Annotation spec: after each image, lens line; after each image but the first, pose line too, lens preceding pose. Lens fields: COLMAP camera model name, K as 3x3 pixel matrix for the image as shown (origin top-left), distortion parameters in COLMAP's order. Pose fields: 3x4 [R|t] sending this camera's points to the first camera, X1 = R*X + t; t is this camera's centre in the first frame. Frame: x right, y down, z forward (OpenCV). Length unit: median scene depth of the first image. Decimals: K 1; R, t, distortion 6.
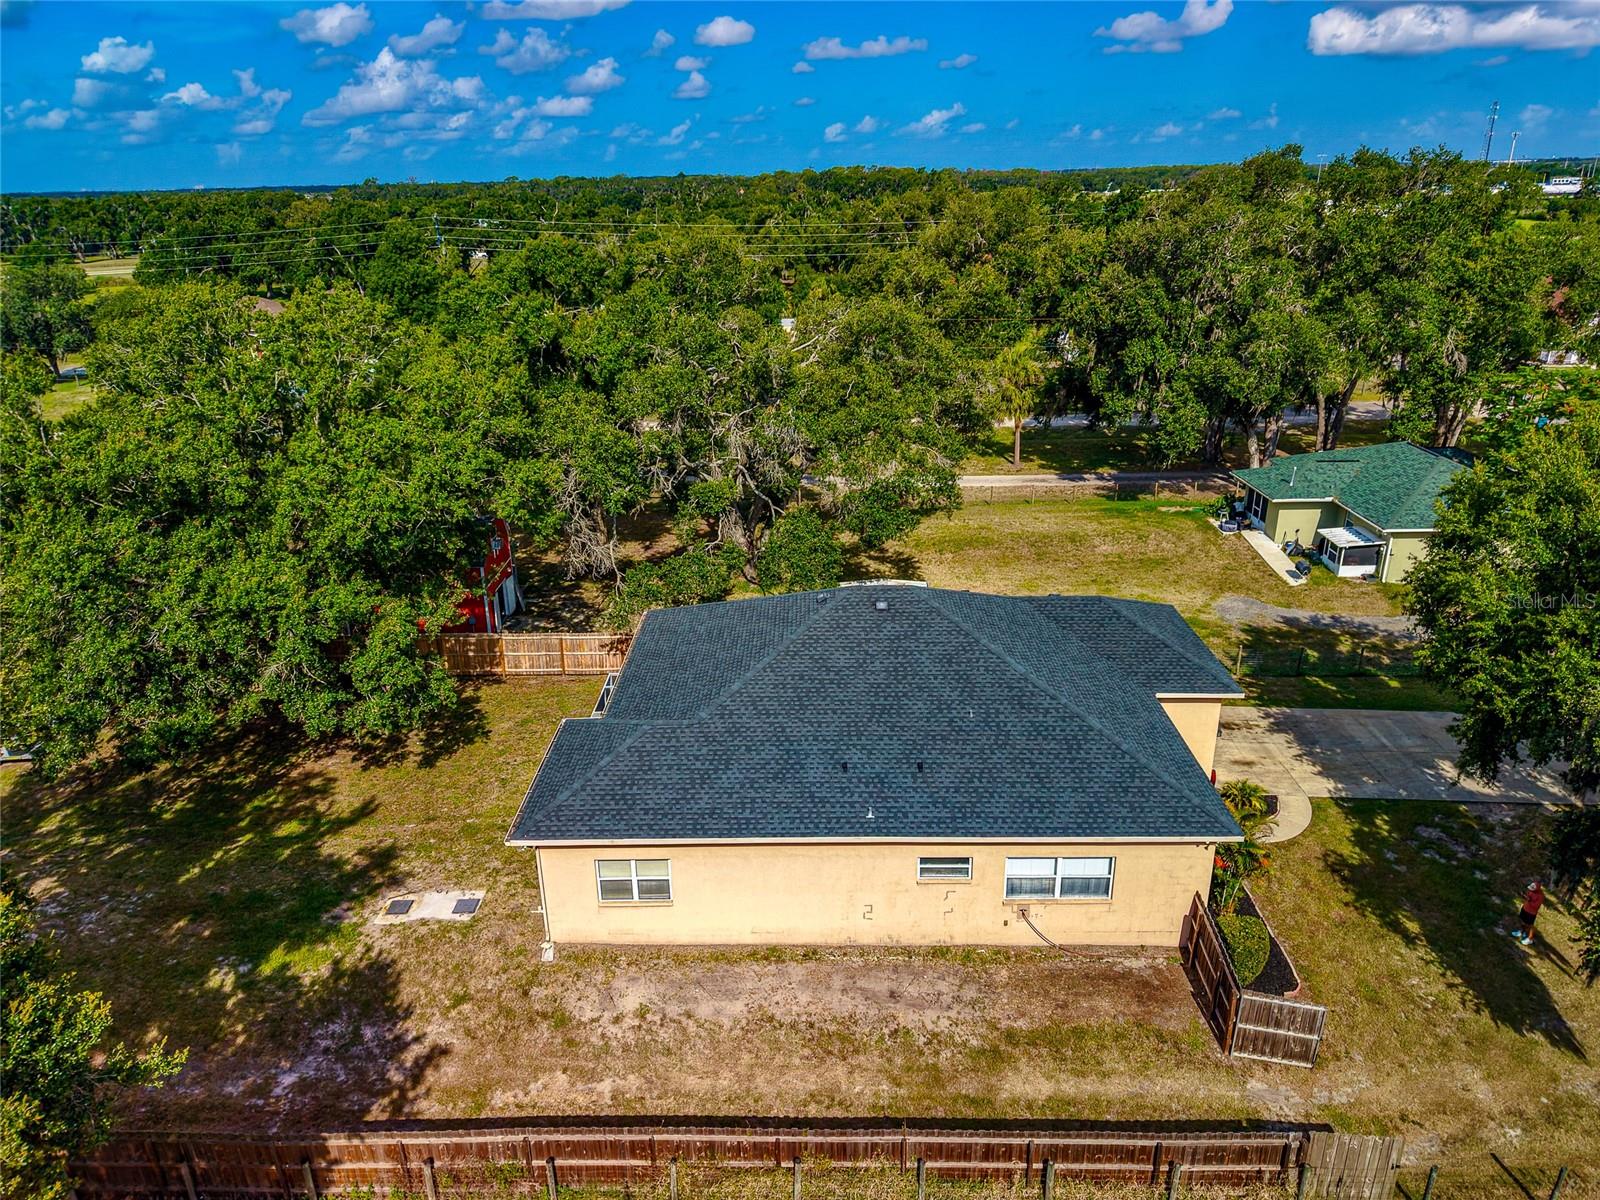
lens RADIAL K [[1087.5, 0, 769.6], [0, 1087.5, 599.3], [0, 0, 1]] dist [0.001505, -0.002203]
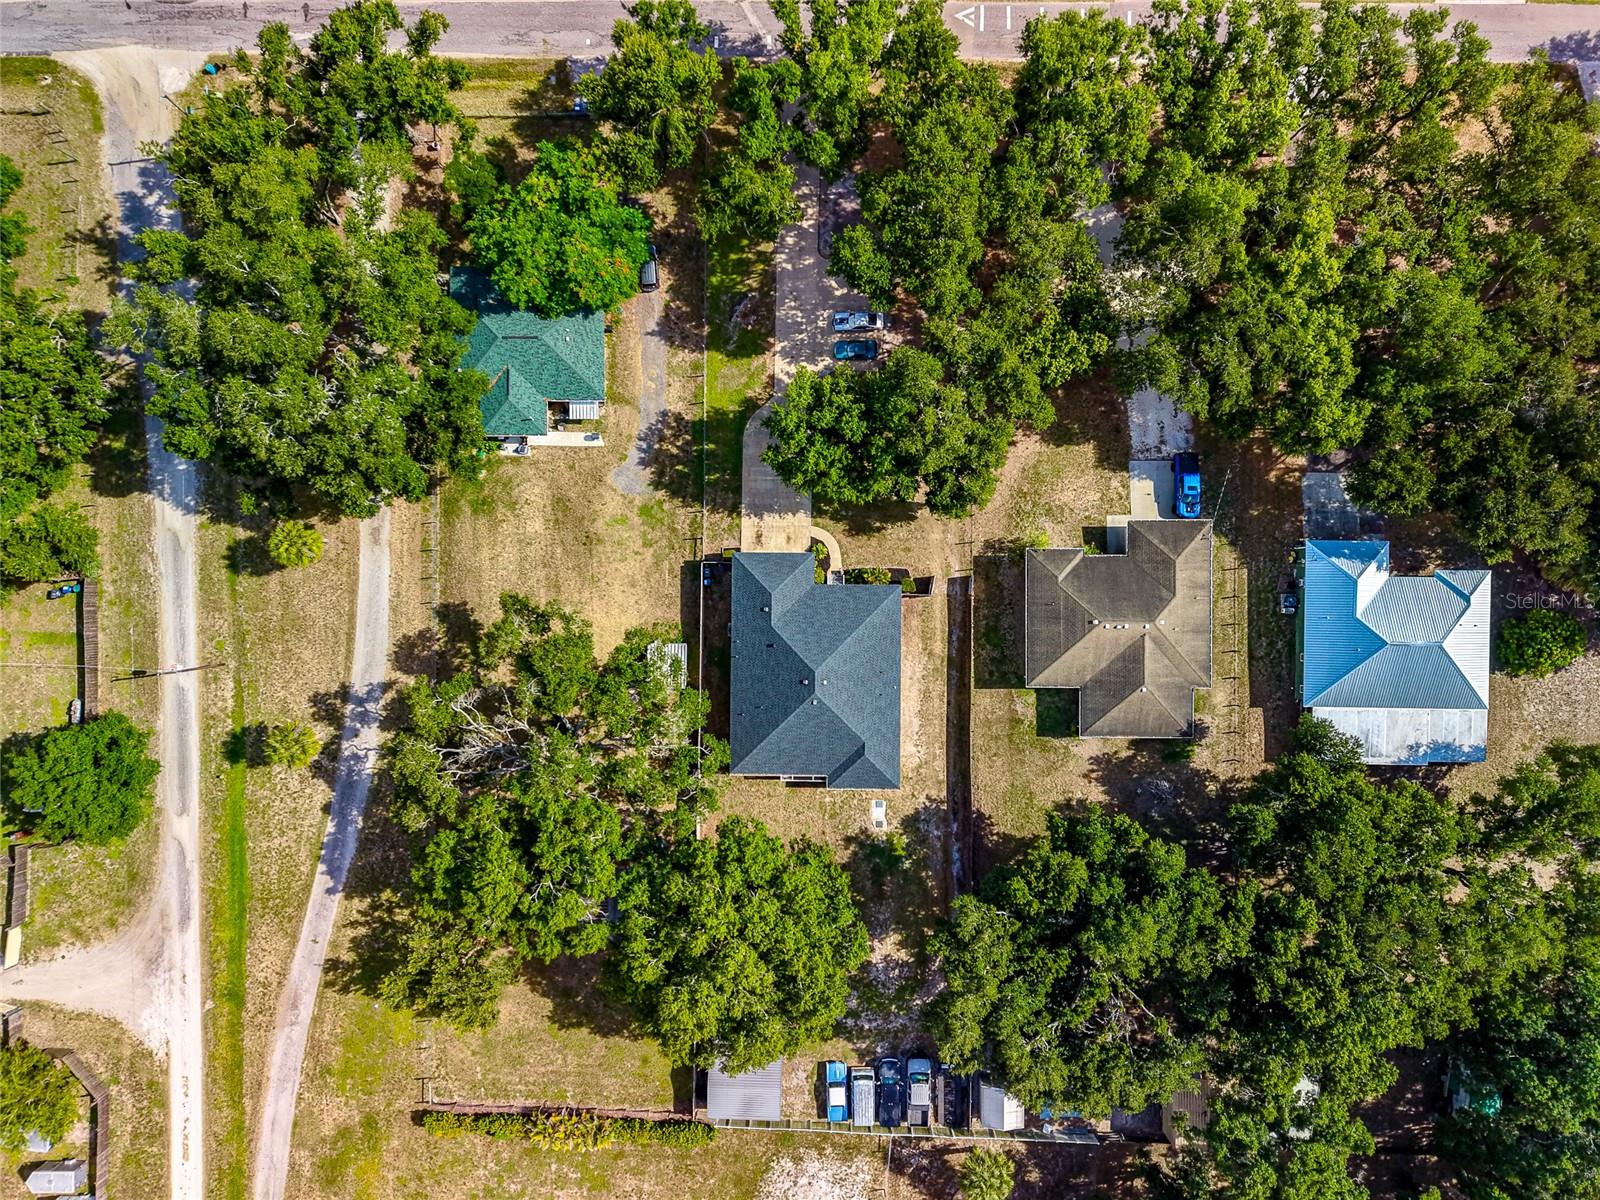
lens RADIAL K [[1094.8, 0, 757.1], [0, 1094.8, 616.7], [0, 0, 1]] dist [0.000274, -0.003838]
pose [[-0.024818, -0.999514, 0.018864, 0.260462], [0.411525, 0.006983, 0.911372, -3.177598], [-0.911061, 0.030382, 0.411152, -0.057671]]
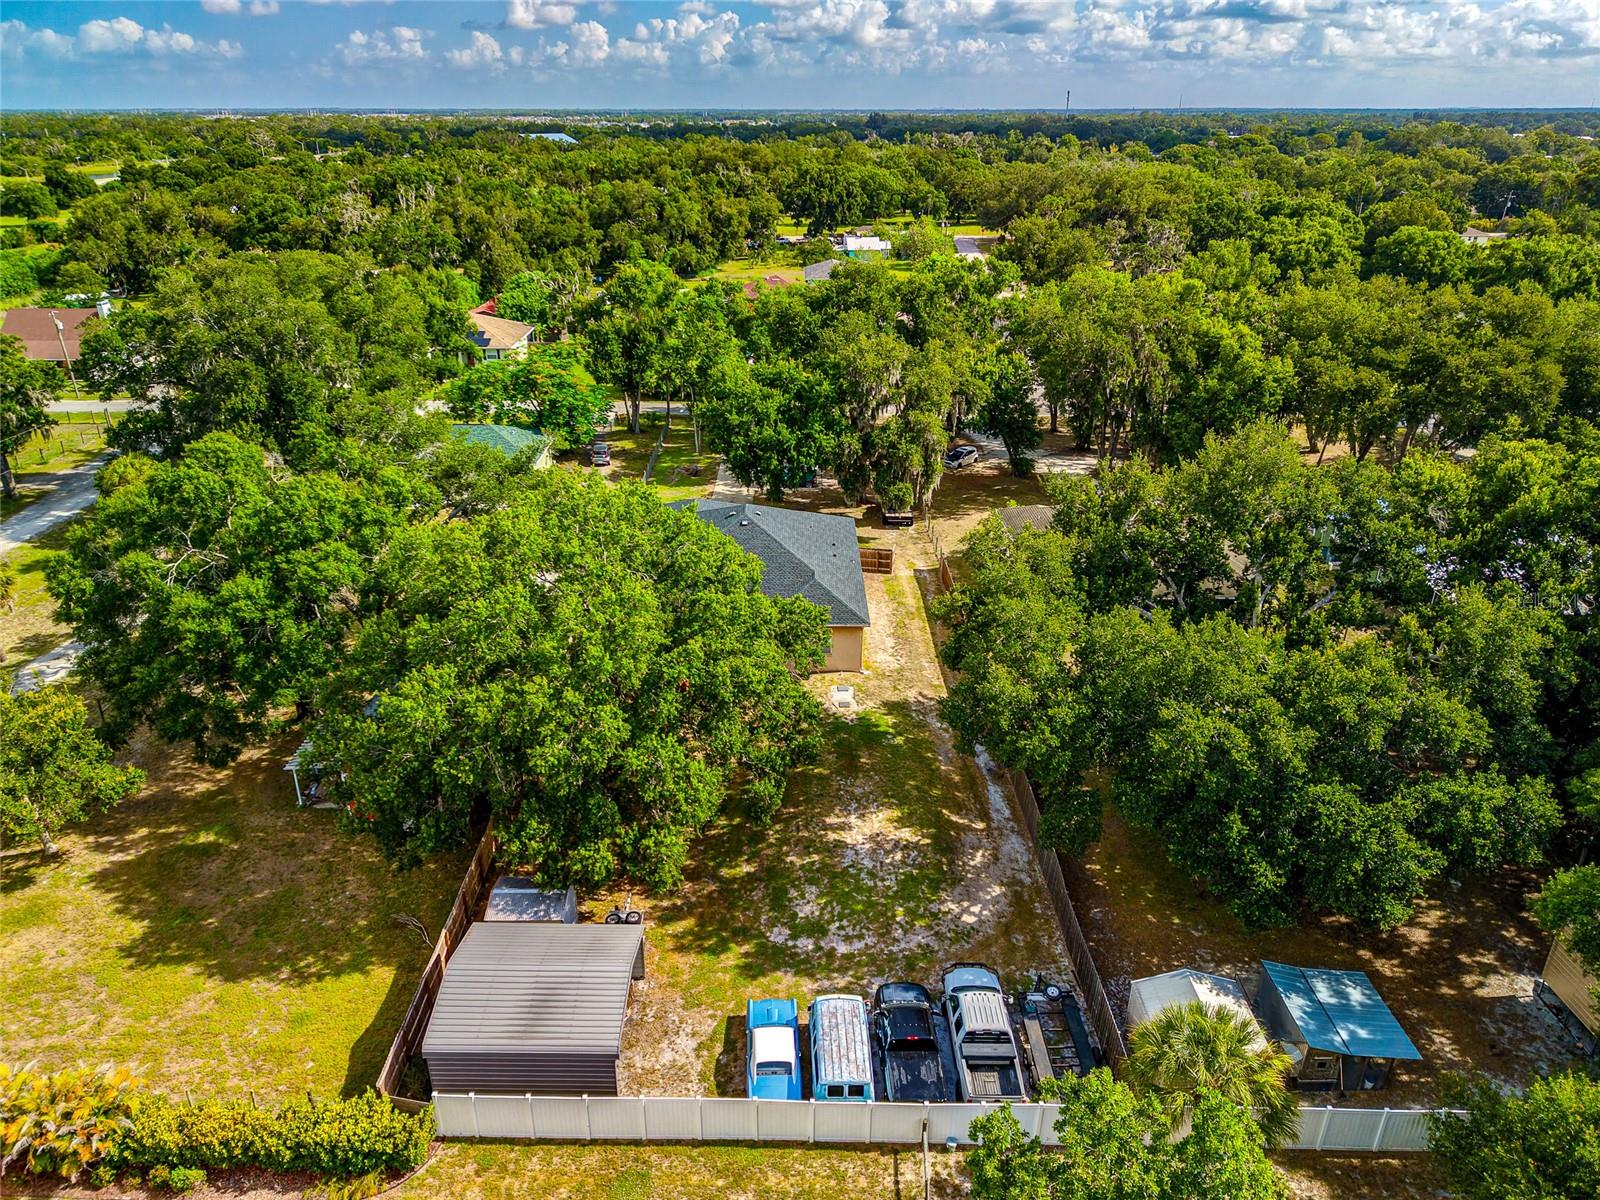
lens RADIAL K [[1092.3, 0, 800.2], [0, 1092.3, 625.4], [0, 0, 1]] dist [0.006350, -0.018527]
pose [[-0.040327, -0.407304, 0.912402, -2.332015], [0.363533, 0.844582, 0.393096, -0.740641], [-0.930708, 0.347540, 0.114009, 0.861624]]
